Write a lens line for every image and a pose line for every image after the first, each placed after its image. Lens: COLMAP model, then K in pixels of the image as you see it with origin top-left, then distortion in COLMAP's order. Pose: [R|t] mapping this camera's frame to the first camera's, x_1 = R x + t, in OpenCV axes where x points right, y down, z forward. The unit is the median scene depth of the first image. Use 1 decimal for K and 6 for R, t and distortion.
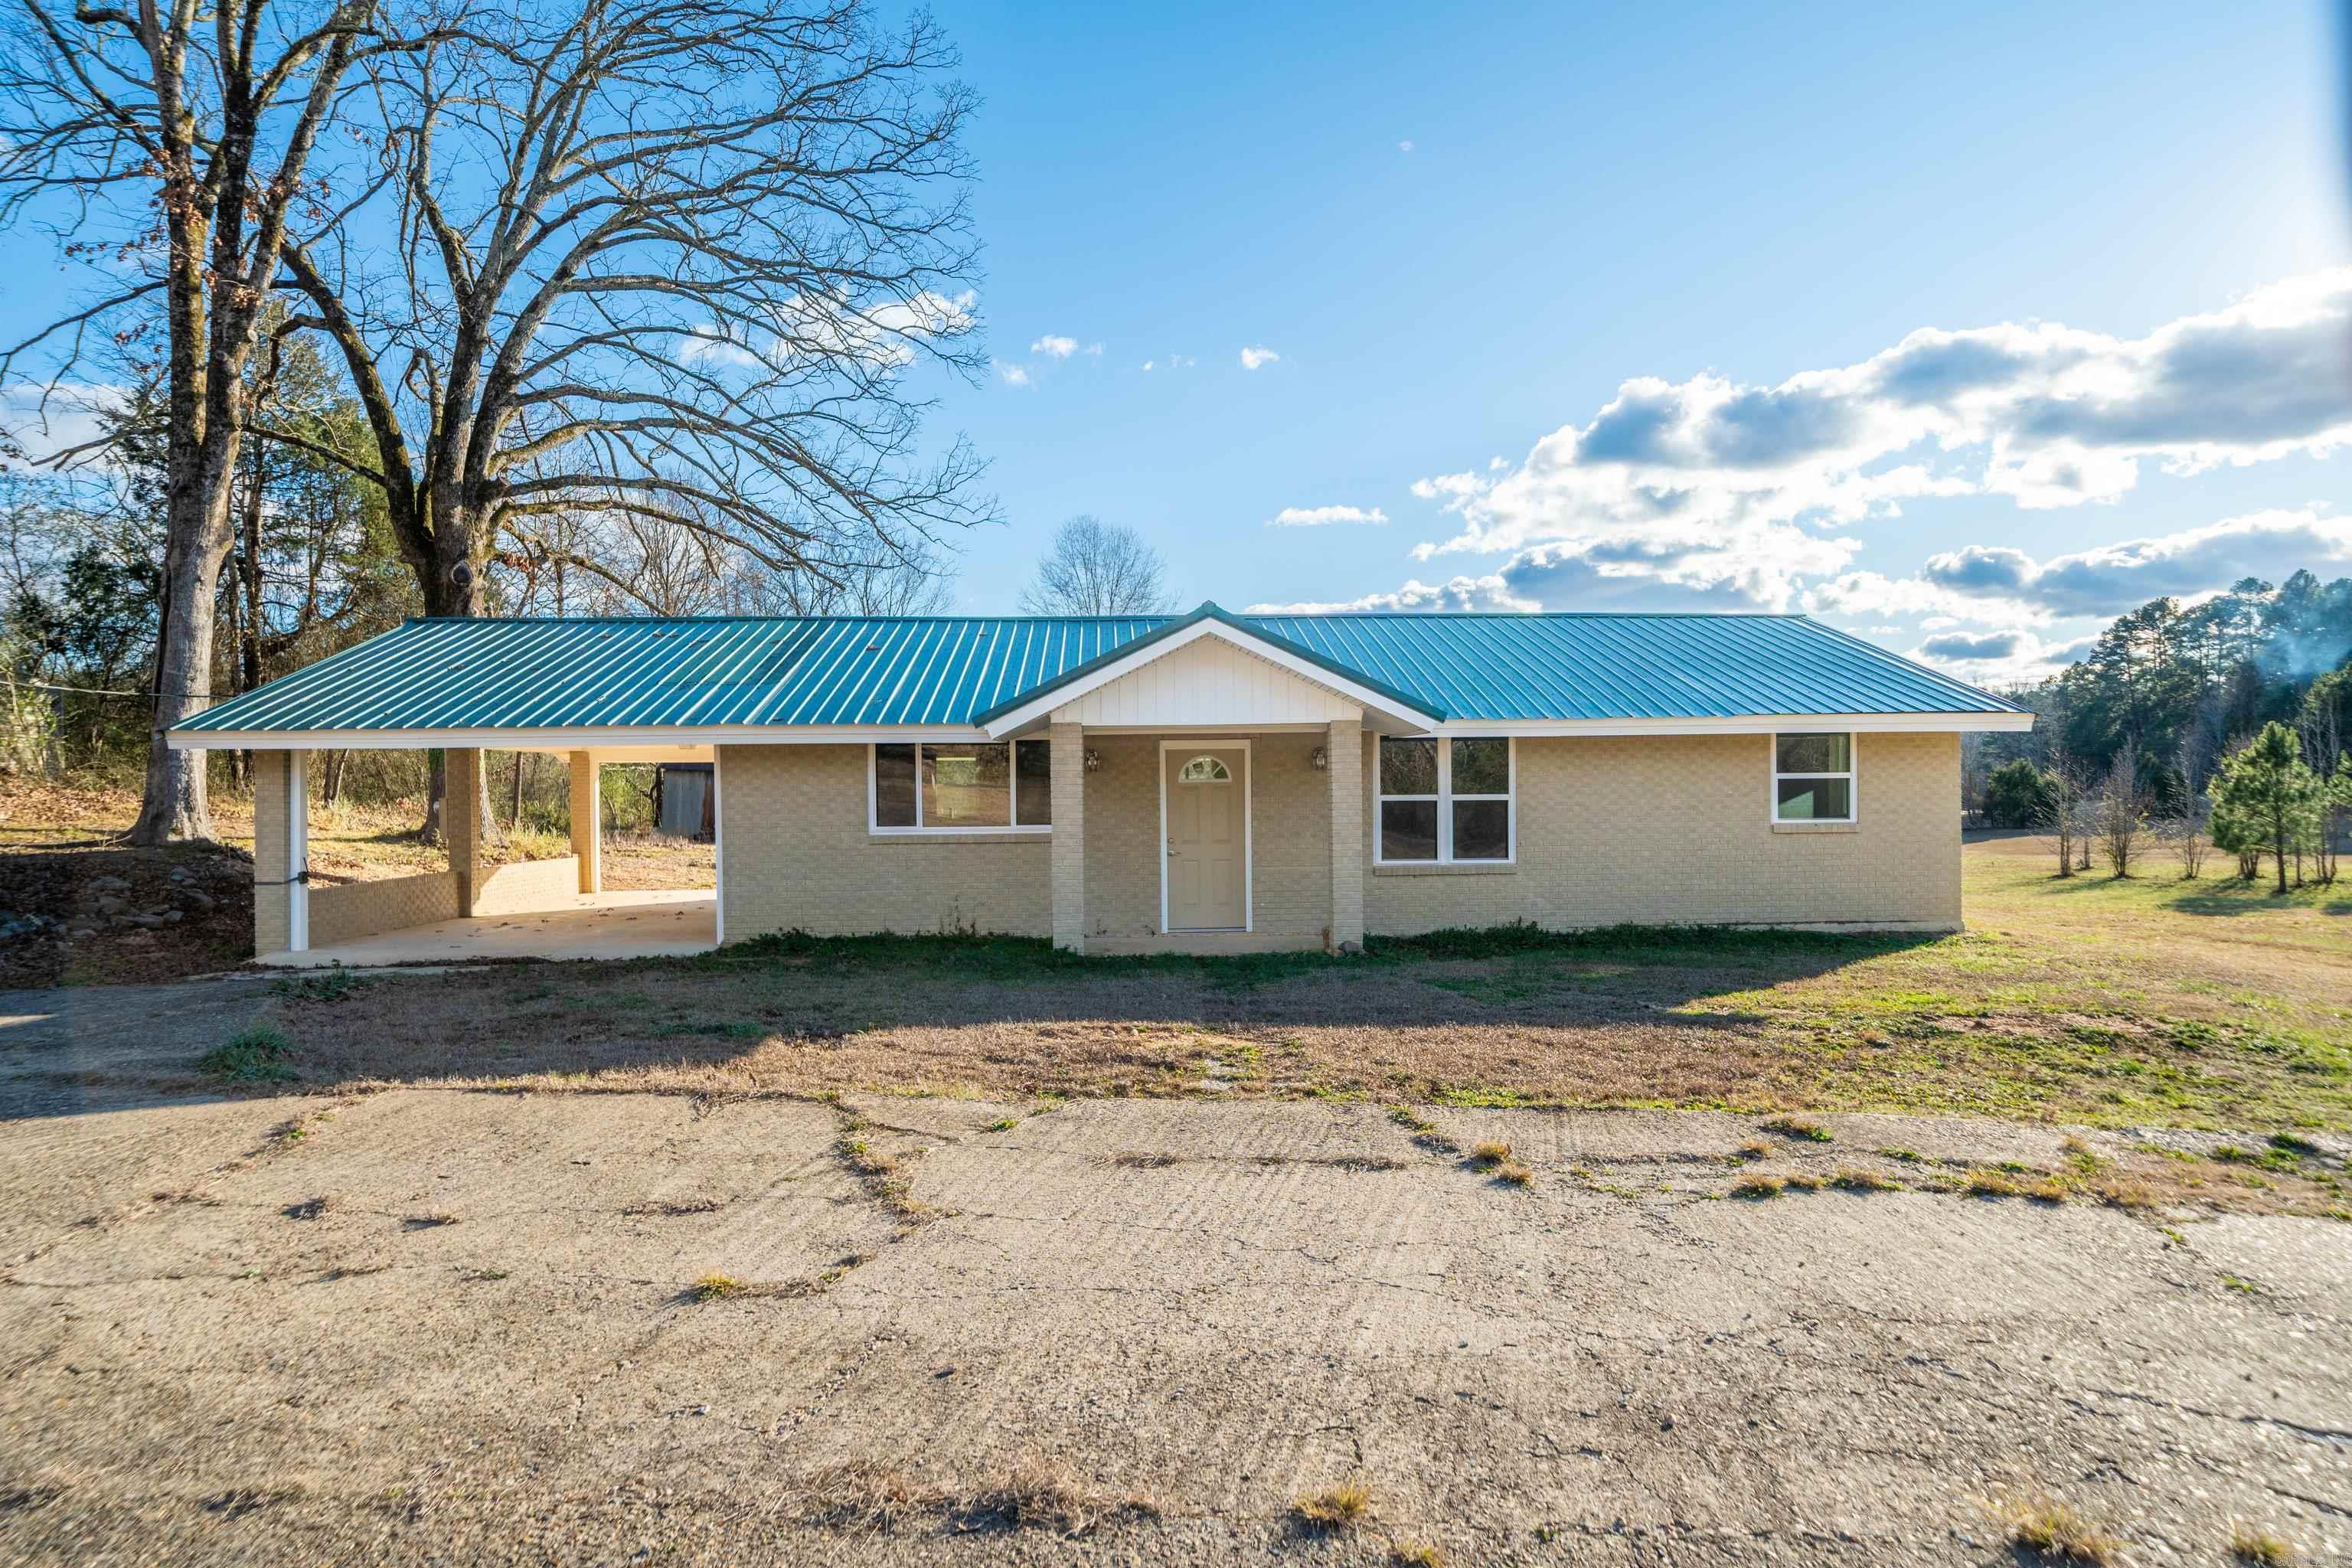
lens RADIAL K [[1341.1, 0, 1178.9], [0, 1341.1, 781.8], [0, 0, 1]] dist [-0.006182, -0.000462]
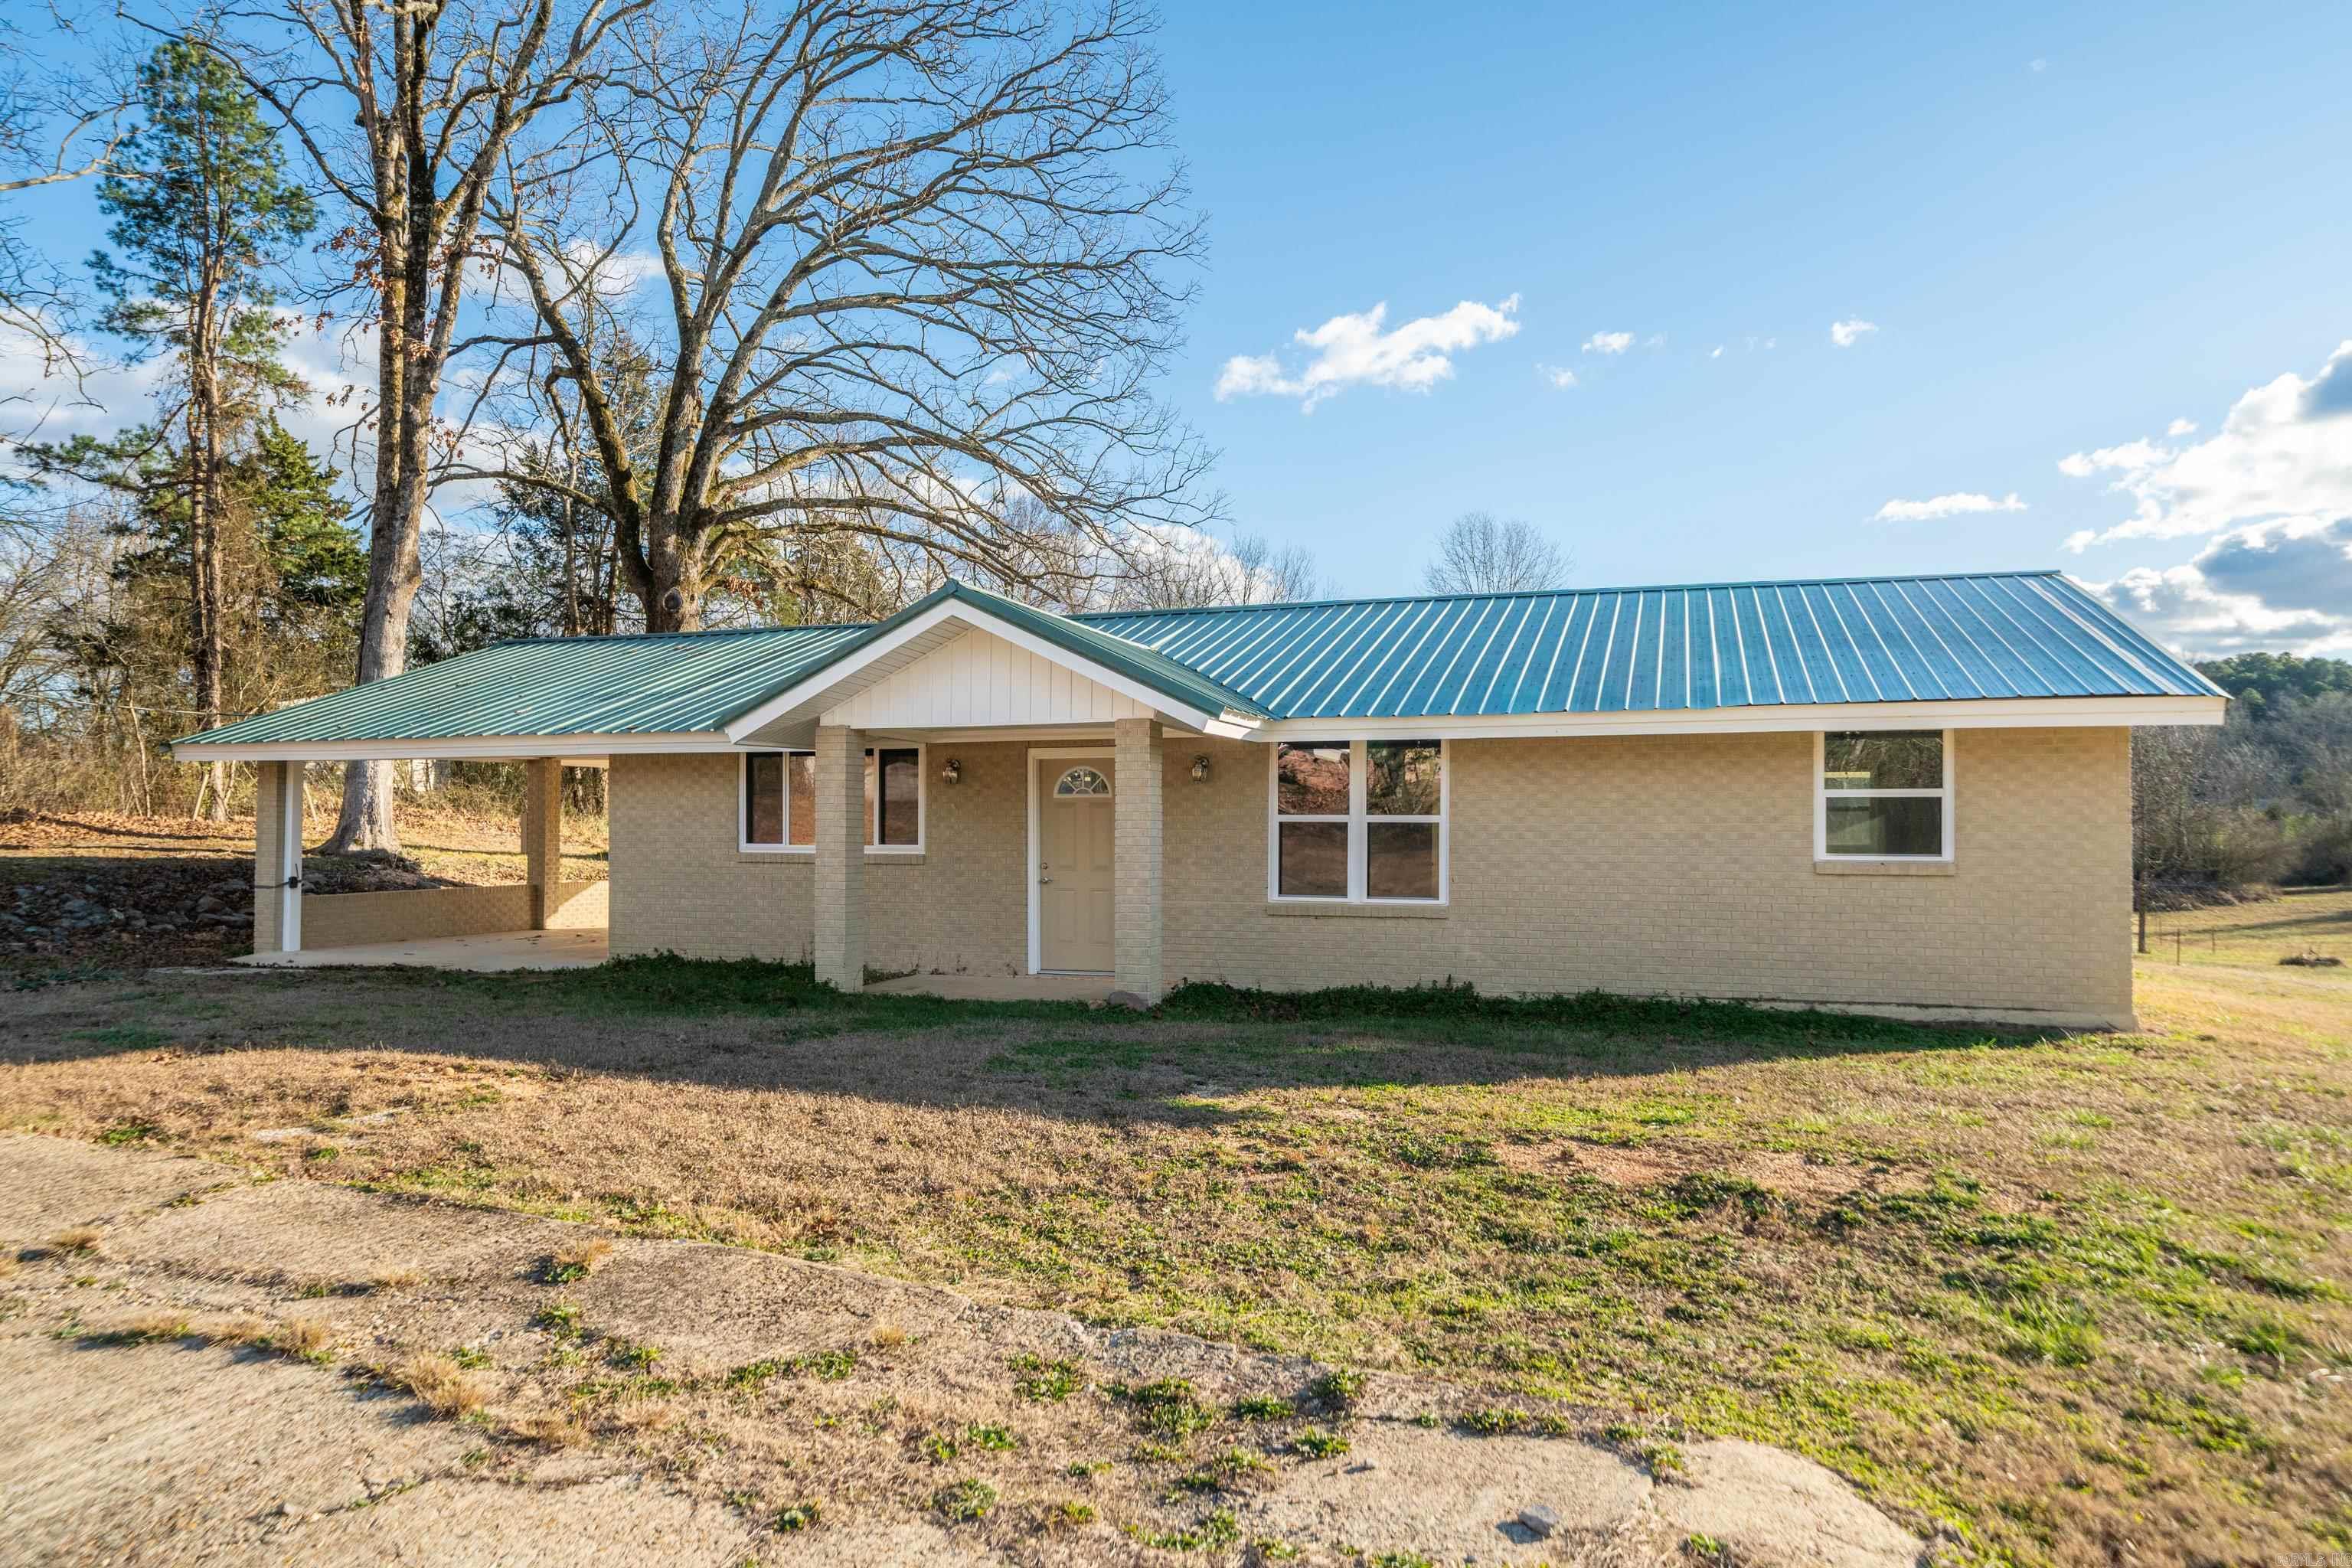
lens RADIAL K [[1455.4, 0, 1179.0], [0, 1455.4, 794.7], [0, 0, 1]] dist [-0.004408, -0.001419]
pose [[0.934065, 0.004257, -0.357078, 0.301759], [-0.009856, 0.999855, -0.013862, 0.007811], [0.356967, 0.016467, 0.933972, 0.122181]]
